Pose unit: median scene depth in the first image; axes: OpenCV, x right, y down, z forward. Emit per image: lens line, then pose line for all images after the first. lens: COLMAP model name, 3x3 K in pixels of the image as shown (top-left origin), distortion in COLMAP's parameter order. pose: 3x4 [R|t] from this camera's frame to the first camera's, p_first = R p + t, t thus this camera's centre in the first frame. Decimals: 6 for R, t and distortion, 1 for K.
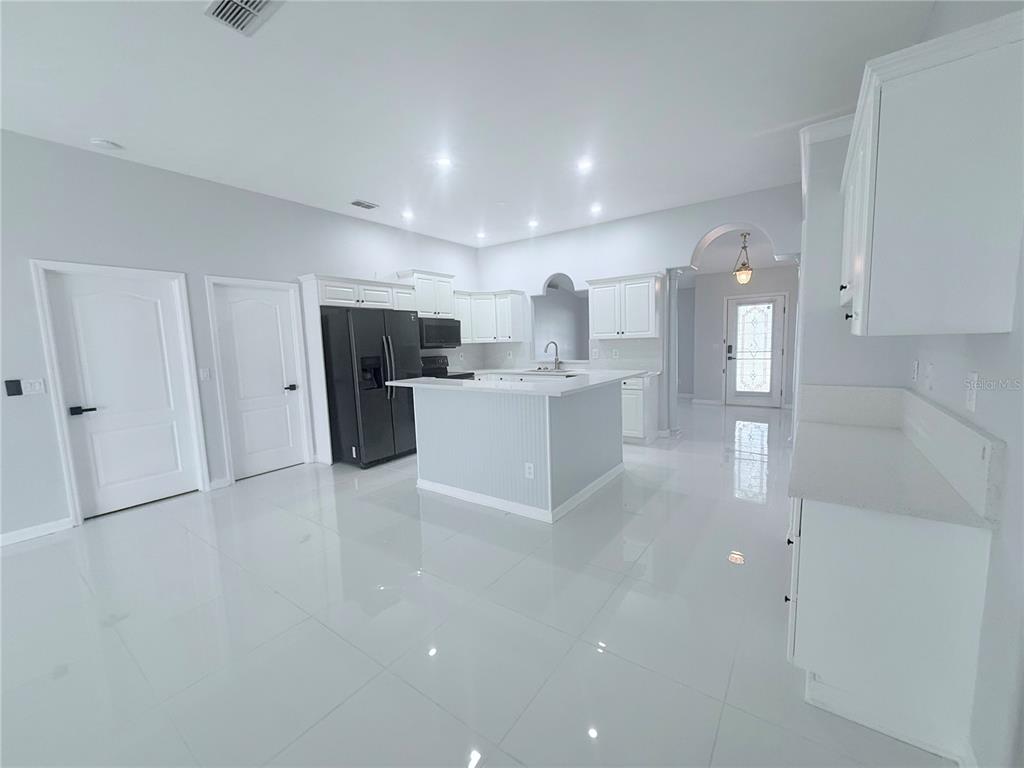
lens RADIAL K [[409.5, 0, 512.5], [0, 409.5, 388.4], [0, 0, 1]] dist [0.000437, 0.000007]
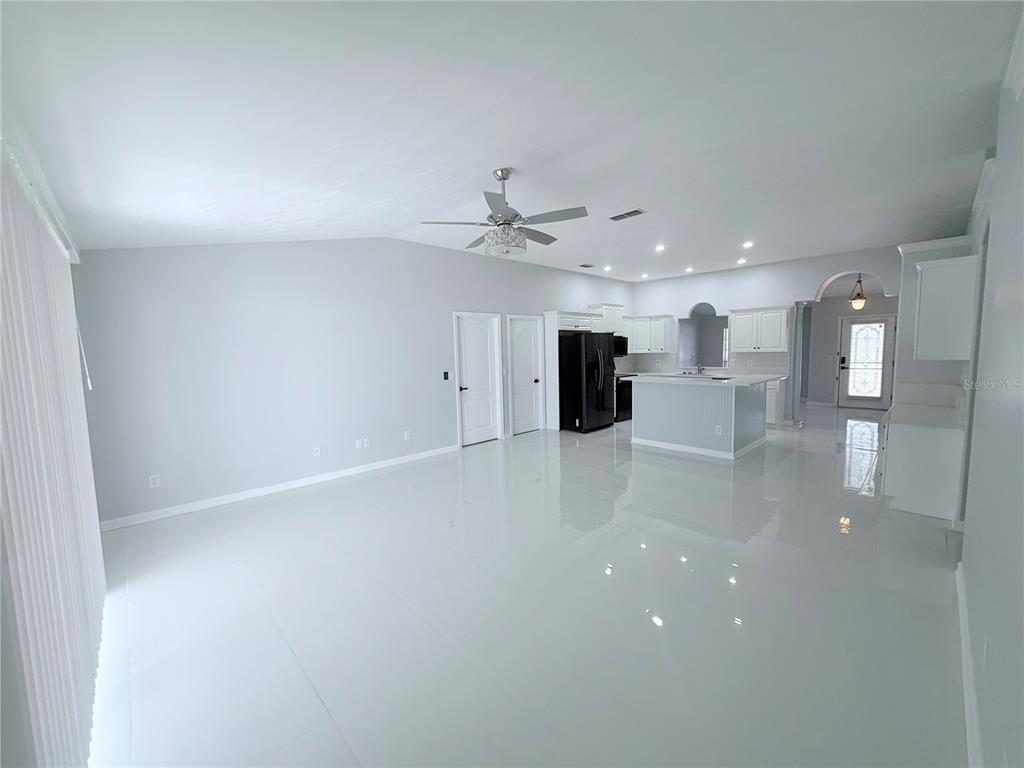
lens RADIAL K [[409.5, 0, 512.5], [0, 409.5, 388.4], [0, 0, 1]] dist [0.000437, 0.000007]
pose [[0.984008, 0.027488, -0.175990, -0.290430], [-0.029619, 0.999516, -0.009492, 0.036867], [0.175644, 0.014552, 0.984346, -0.486586]]
